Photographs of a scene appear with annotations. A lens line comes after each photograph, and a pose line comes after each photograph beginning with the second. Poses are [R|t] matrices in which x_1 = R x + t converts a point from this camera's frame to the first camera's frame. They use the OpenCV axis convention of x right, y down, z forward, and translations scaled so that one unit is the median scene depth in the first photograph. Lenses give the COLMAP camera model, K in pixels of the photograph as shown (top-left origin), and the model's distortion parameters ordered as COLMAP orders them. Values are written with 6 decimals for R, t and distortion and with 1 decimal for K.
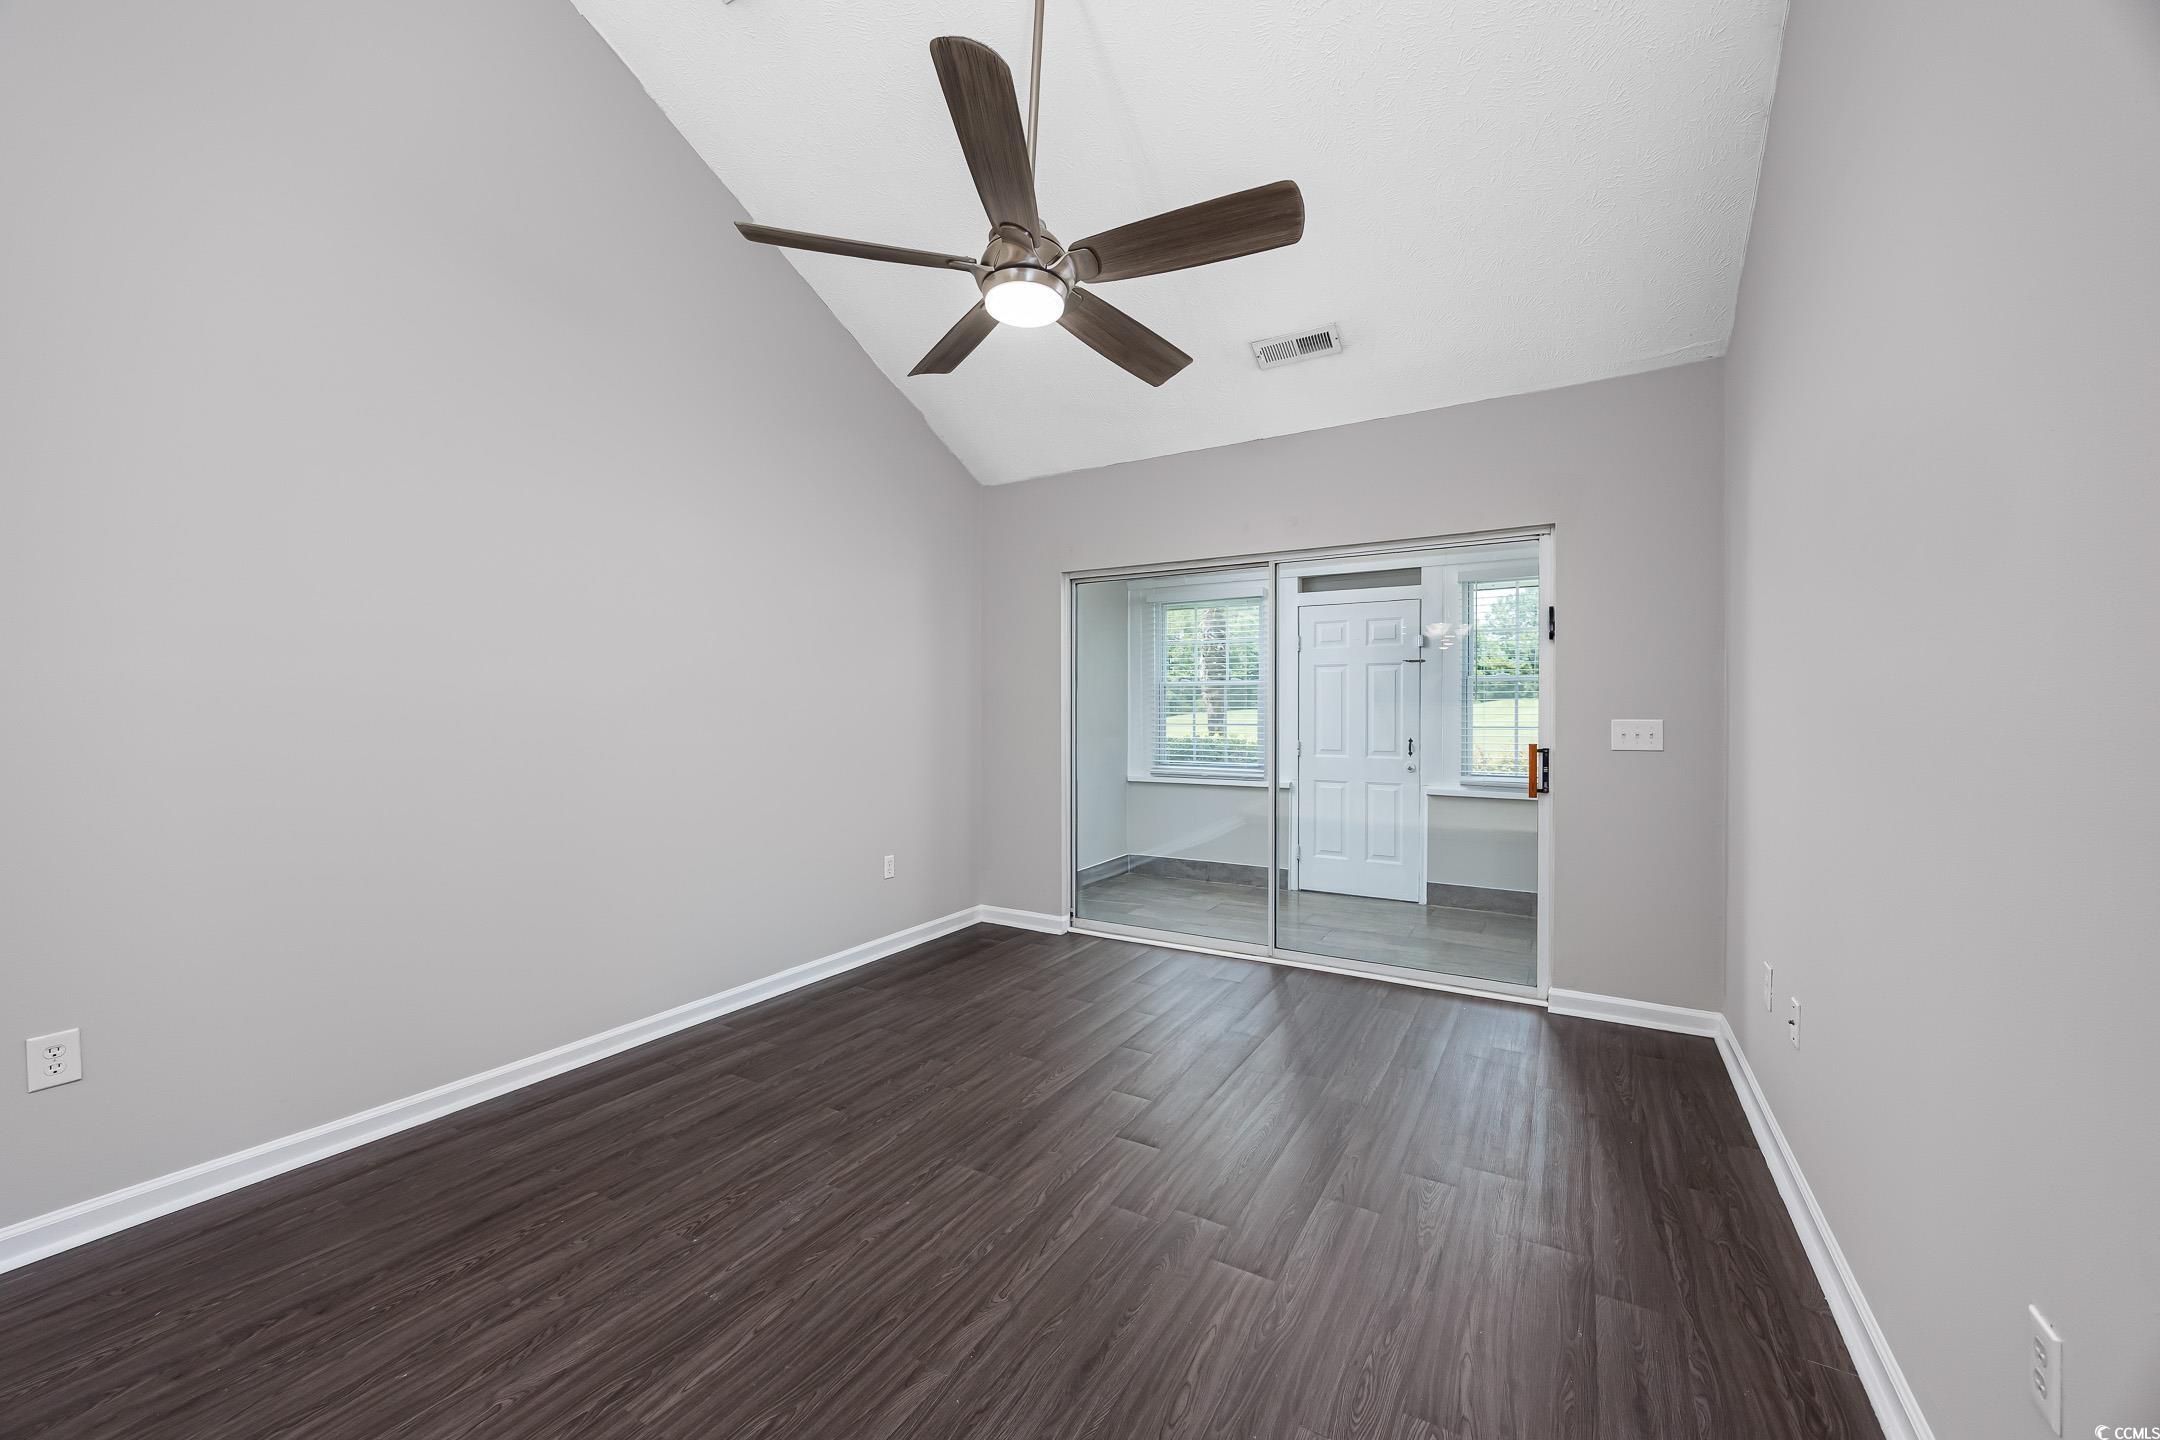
lens RADIAL K [[830.0, 0, 1080.7], [0, 830.0, 715.7], [0, 0, 1]] dist [-0.002723, -0.000161]
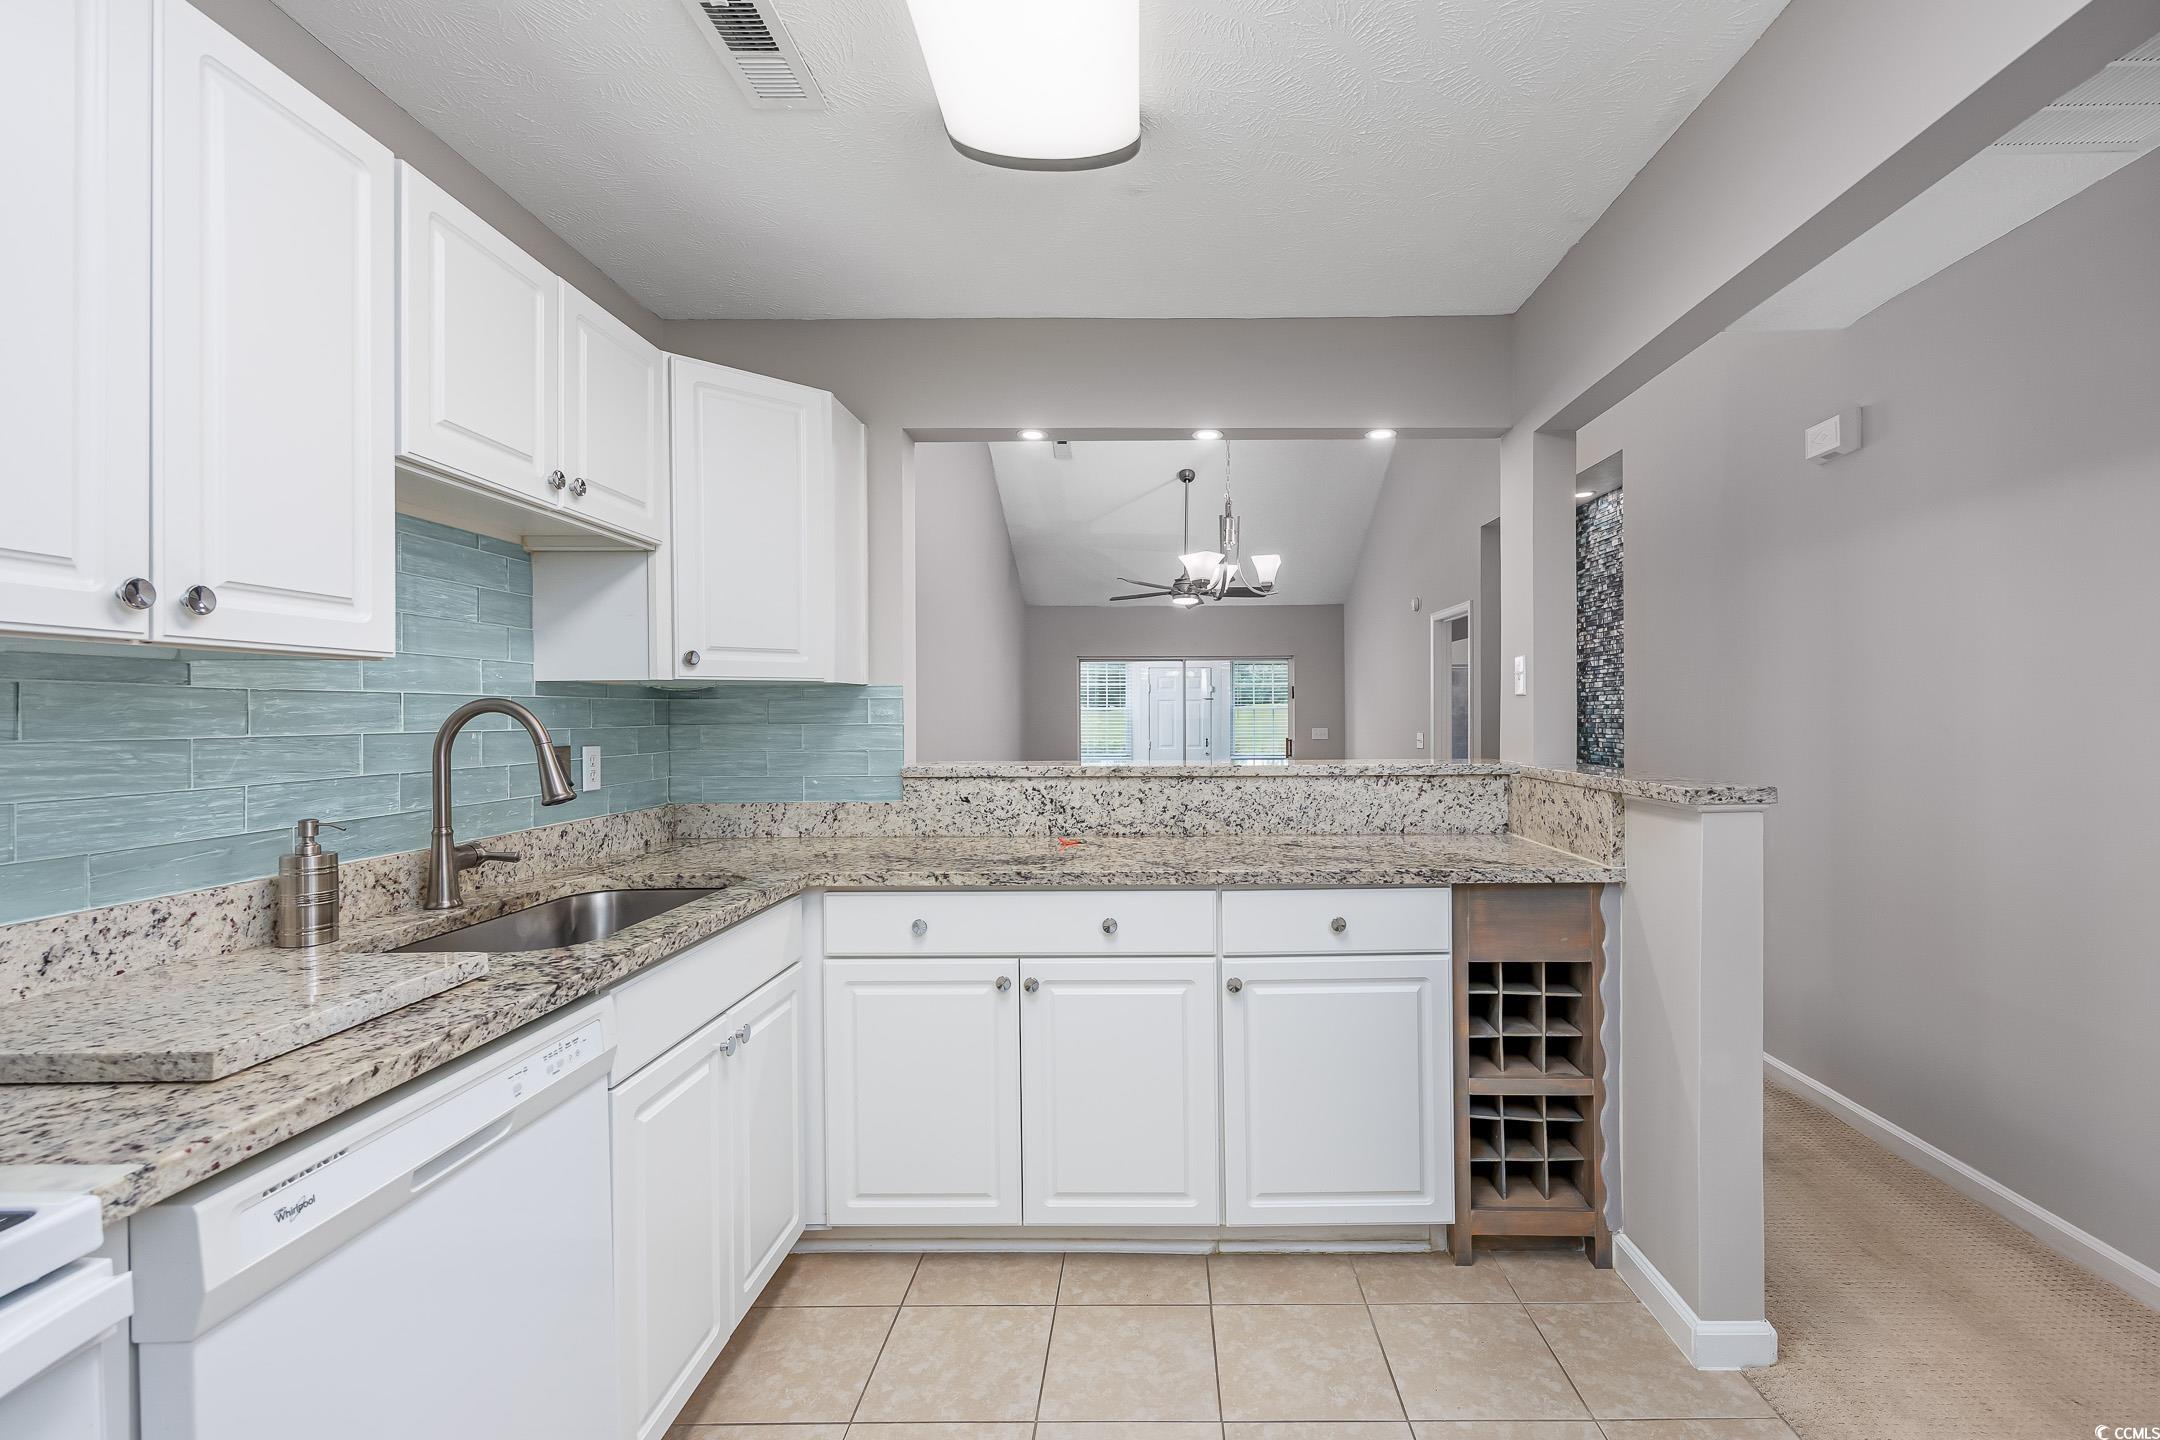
lens RADIAL K [[938.1, 0, 1152.9], [0, 938.1, 717.8], [0, 0, 1]] dist [-0.002185, 0.000208]
pose [[0.862123, -0.005855, 0.506665, -0.994122], [0.007721, 0.999969, -0.001582, -0.020349], [-0.506640, 0.005275, 0.862142, -1.009385]]
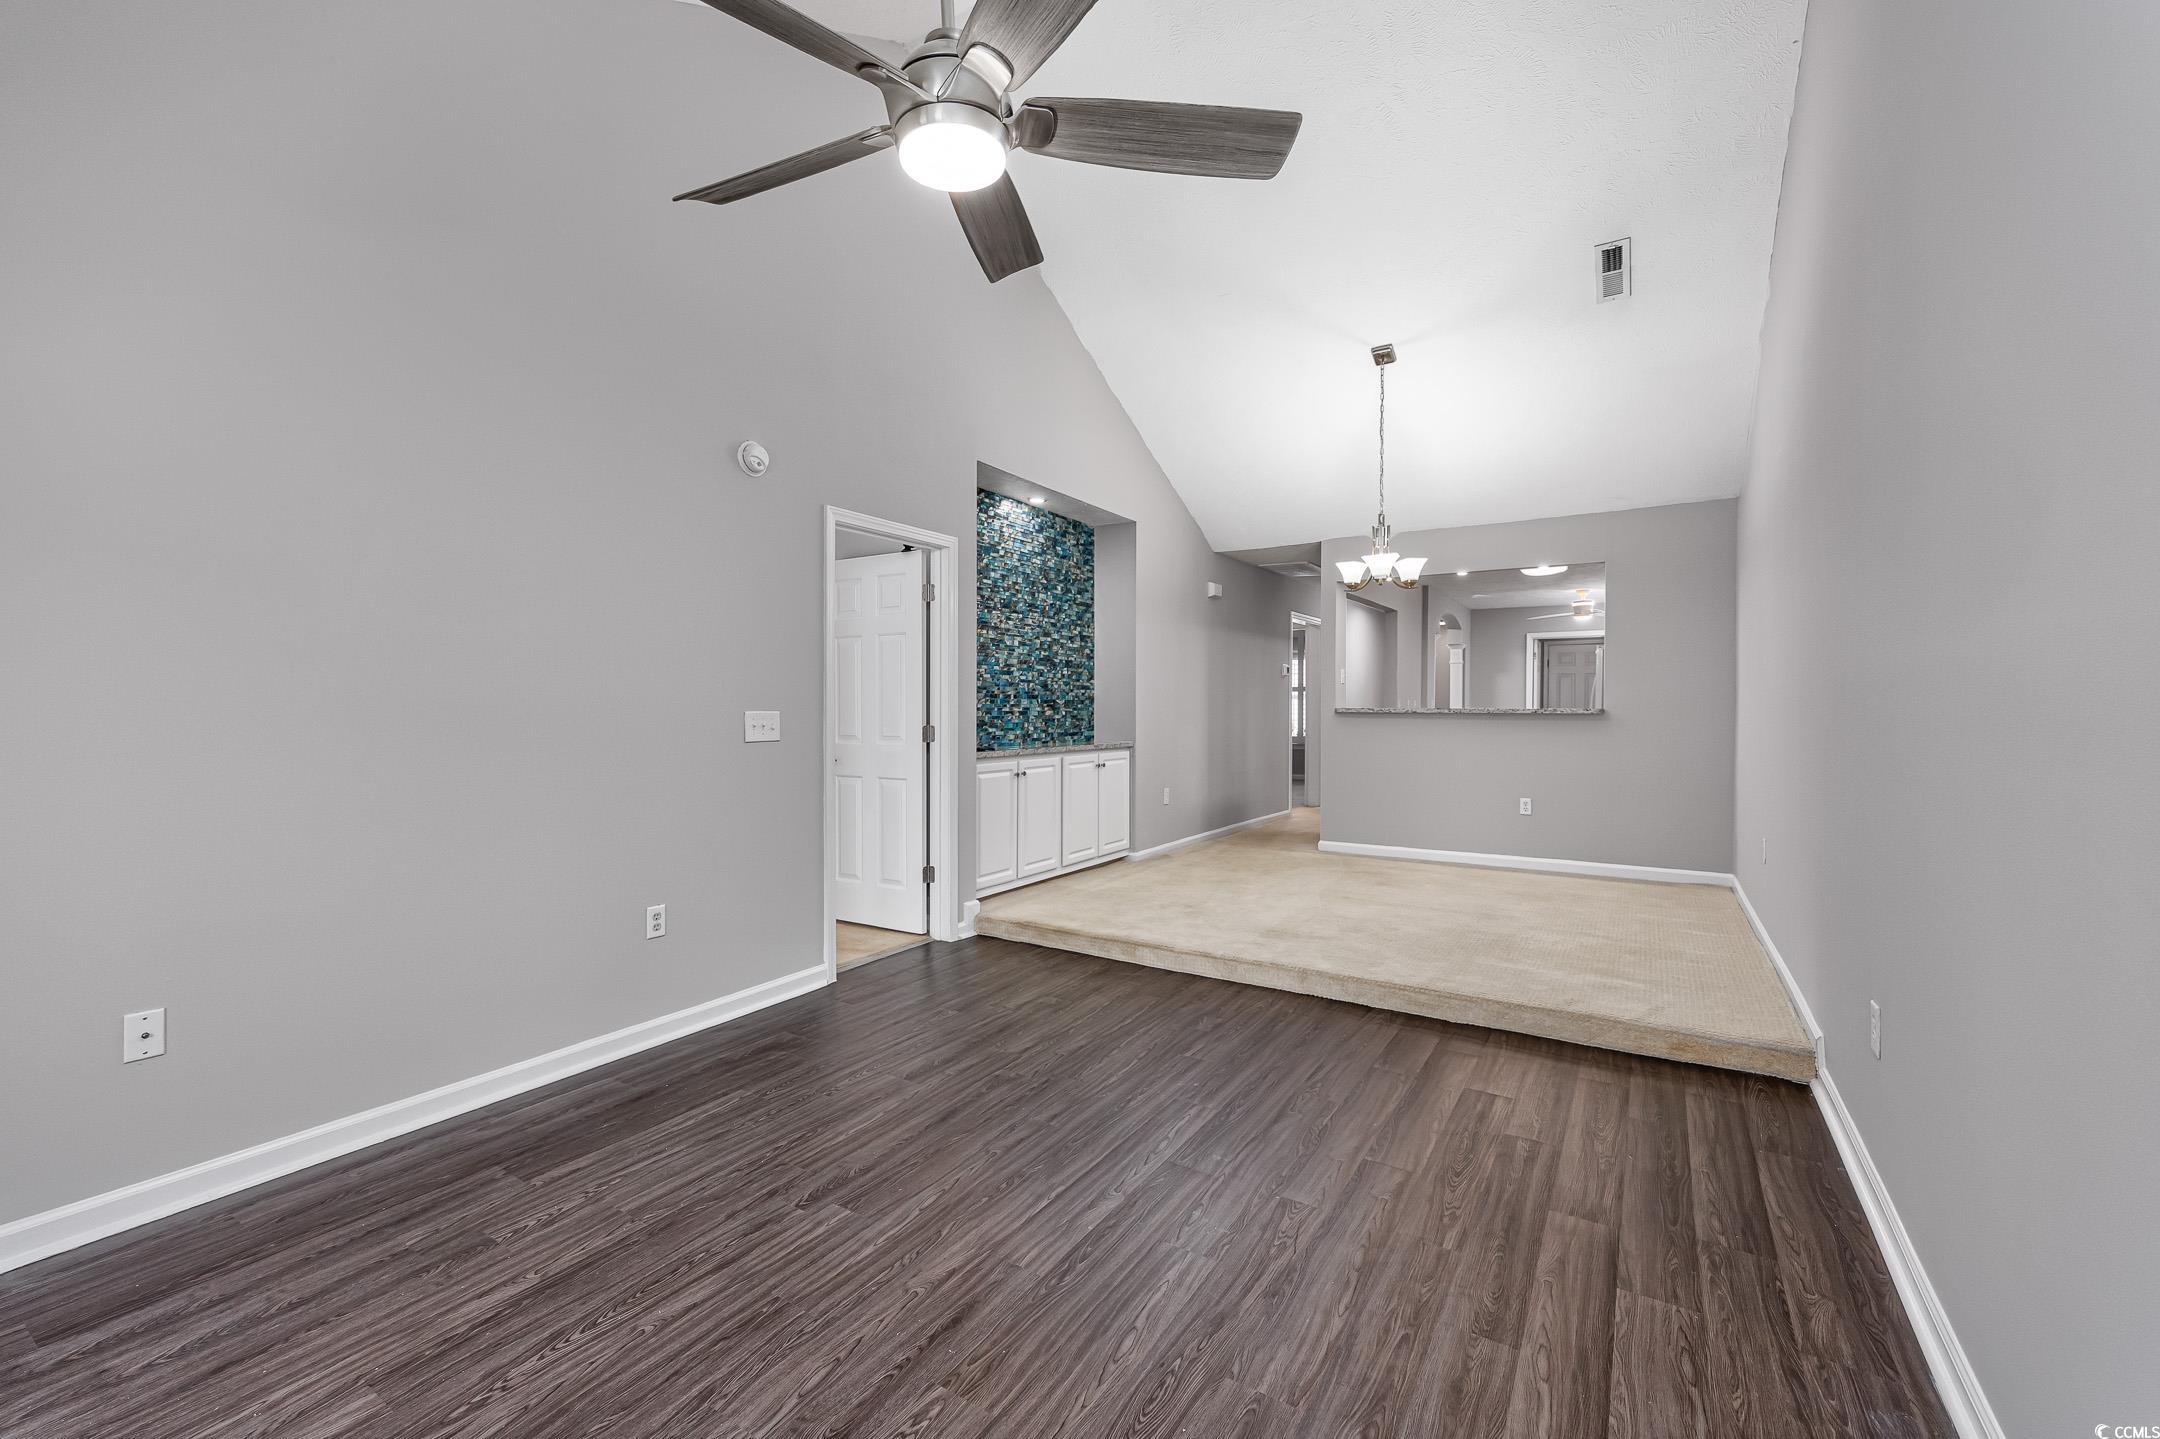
lens RADIAL K [[886.0, 0, 1080.0], [0, 886.0, 719.5], [0, 0, 1]] dist [0.000094, 0.000064]
pose [[-0.999558, 0.000519, 0.029710, -0.102062], [0.001115, 0.999799, 0.020026, -0.002420], [-0.029694, 0.020050, -0.999358, 0.892326]]
